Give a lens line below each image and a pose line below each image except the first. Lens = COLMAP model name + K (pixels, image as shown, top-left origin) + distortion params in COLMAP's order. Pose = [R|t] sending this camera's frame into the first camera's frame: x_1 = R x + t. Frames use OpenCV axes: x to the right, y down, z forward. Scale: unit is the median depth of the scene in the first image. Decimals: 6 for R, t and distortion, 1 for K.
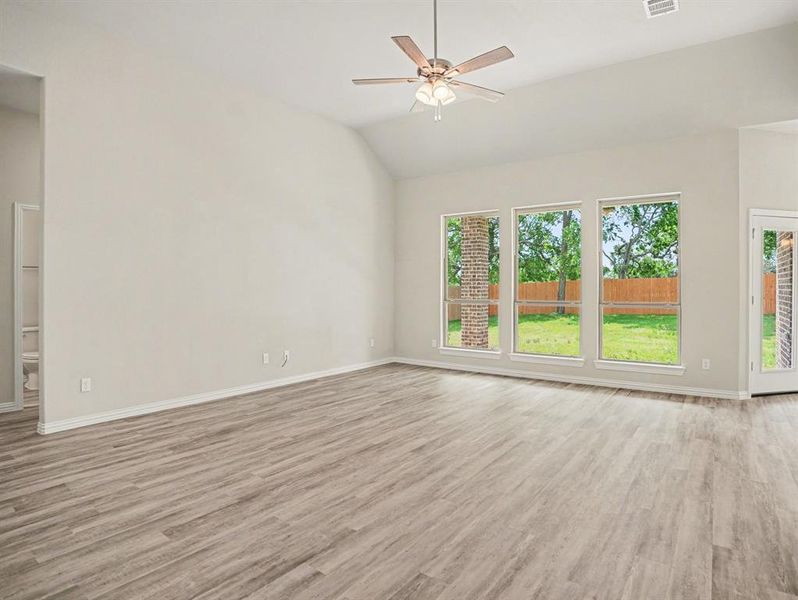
lens RADIAL K [[454.9, 0, 386.0], [0, 454.9, 293.3], [0, 0, 1]] dist [-0.111285, 0.026381]
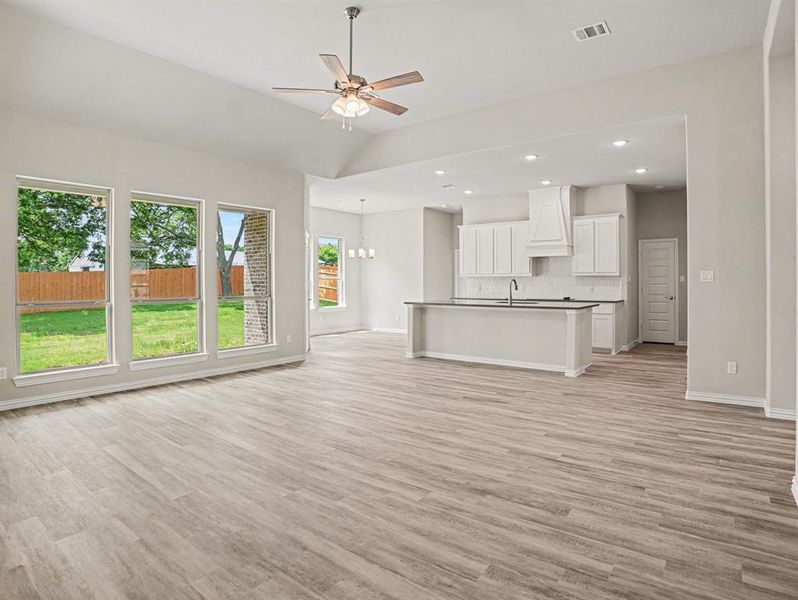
lens RADIAL K [[454.9, 0, 386.0], [0, 454.9, 293.3], [0, 0, 1]] dist [-0.111285, 0.026381]
pose [[-0.017726, -0.009235, 0.999800, -1.322345], [0.002927, 0.999953, 0.009288, -0.010359], [-0.999839, 0.003091, -0.017699, 1.214843]]
